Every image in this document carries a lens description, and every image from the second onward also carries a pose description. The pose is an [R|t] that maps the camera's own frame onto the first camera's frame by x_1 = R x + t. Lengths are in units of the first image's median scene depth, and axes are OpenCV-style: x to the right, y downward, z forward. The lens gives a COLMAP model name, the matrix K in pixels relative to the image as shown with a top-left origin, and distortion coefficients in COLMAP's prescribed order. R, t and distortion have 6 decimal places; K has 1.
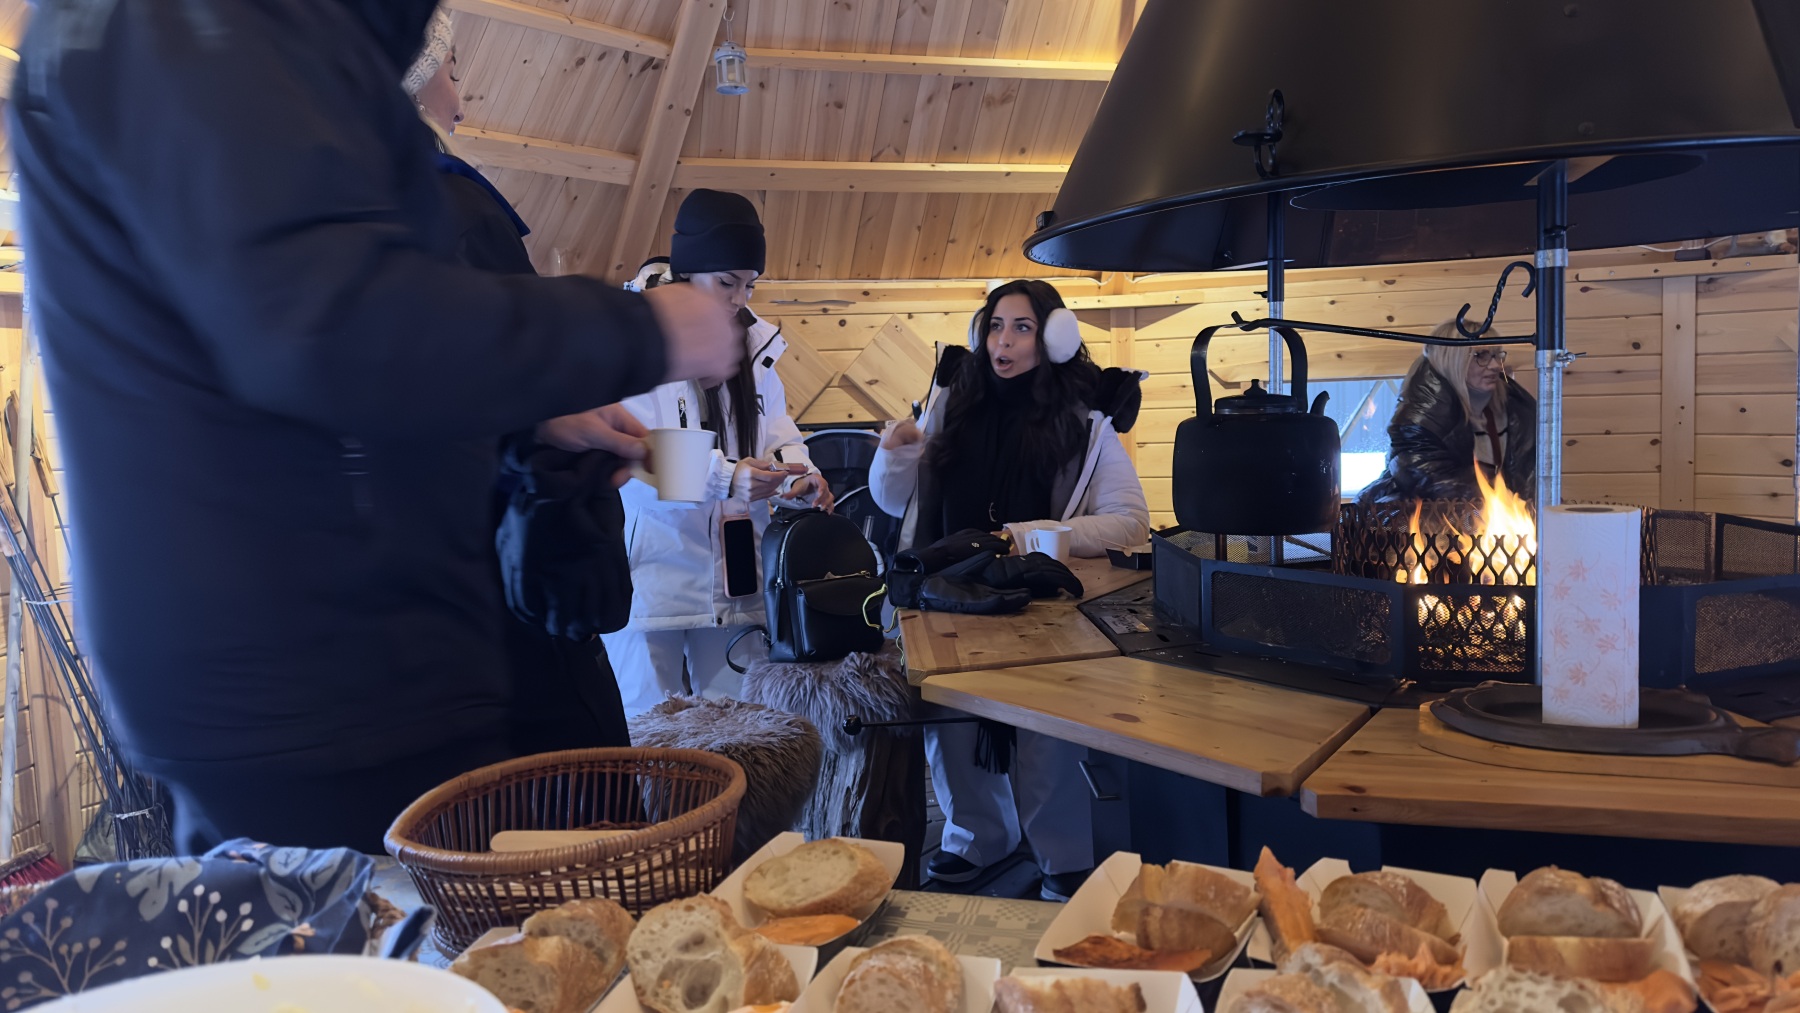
lens RADIAL K [[1254.7, 0, 898.8], [0, 1254.7, 484.0], [0, 0, 1]] dist [0.044875, -0.054853]
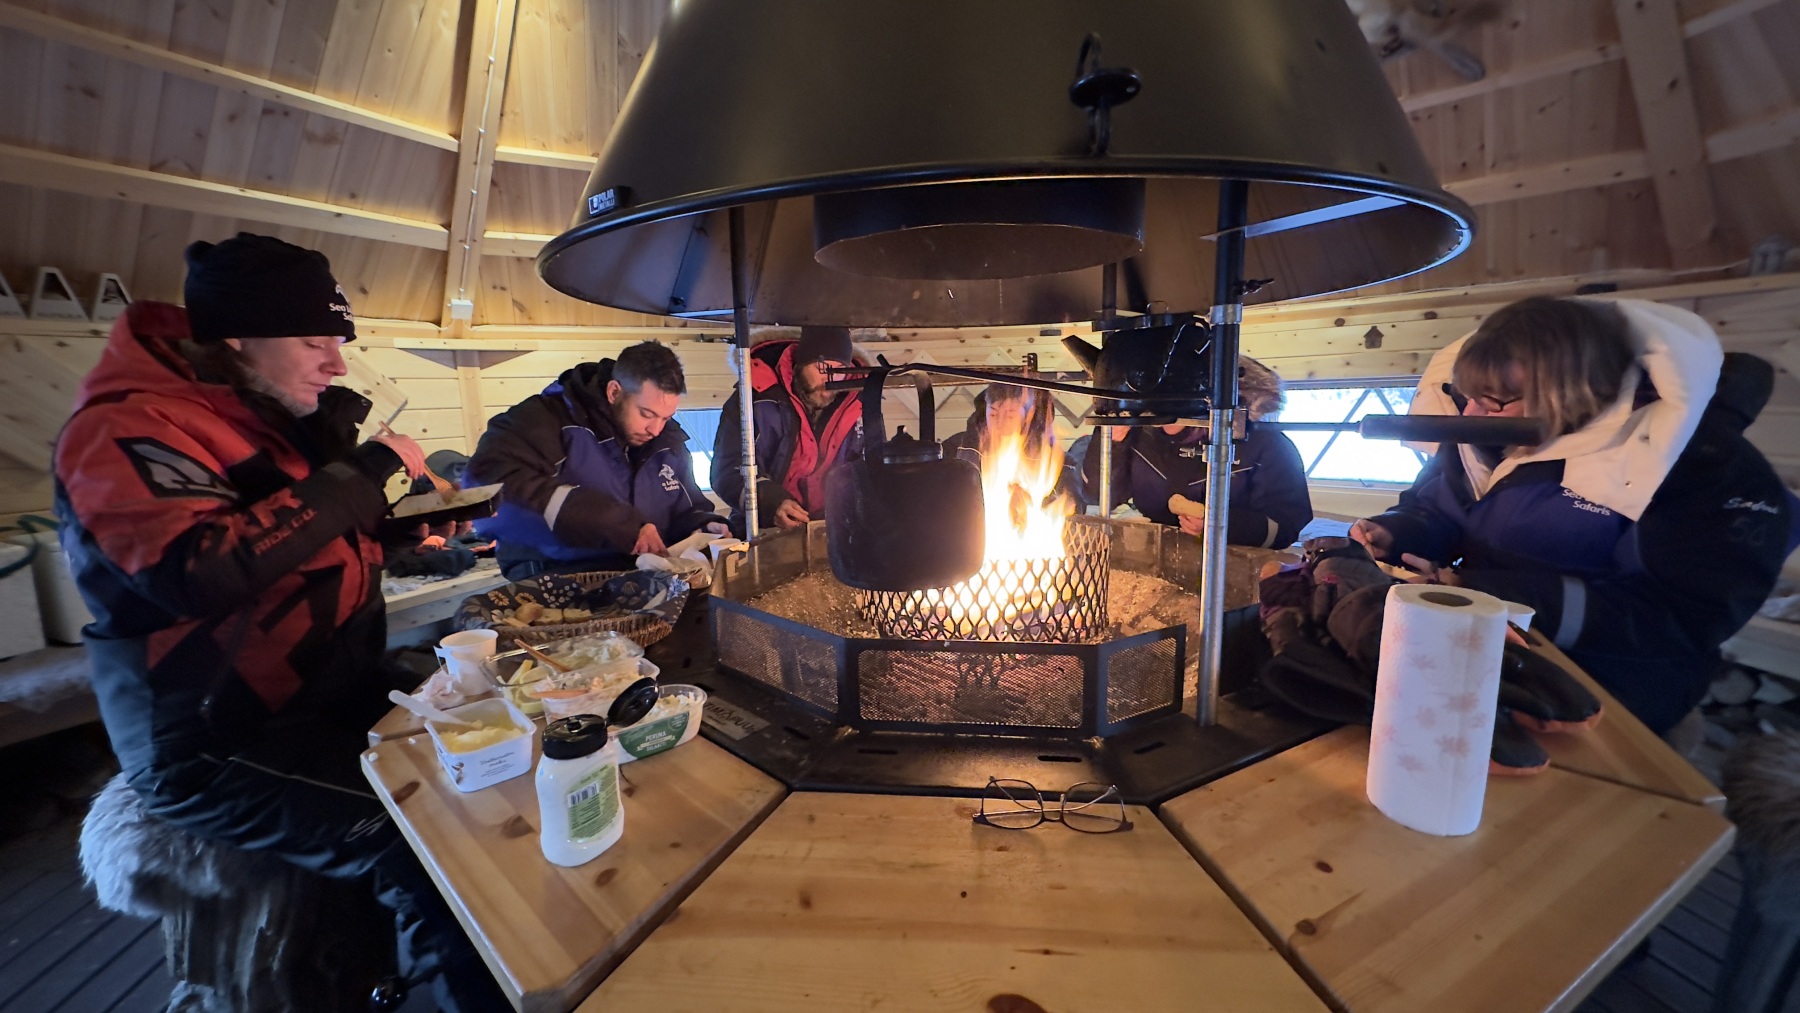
lens RADIAL K [[714.8, 0, 909.7], [0, 714.8, 500.4], [0, 0, 1]] dist [-0.004514, 0.001554]
pose [[0.700714, -0.091032, 0.707611, -0.062621], [0.055807, 0.995781, 0.072842, -0.066241], [-0.711256, -0.011551, 0.702838, 0.640109]]
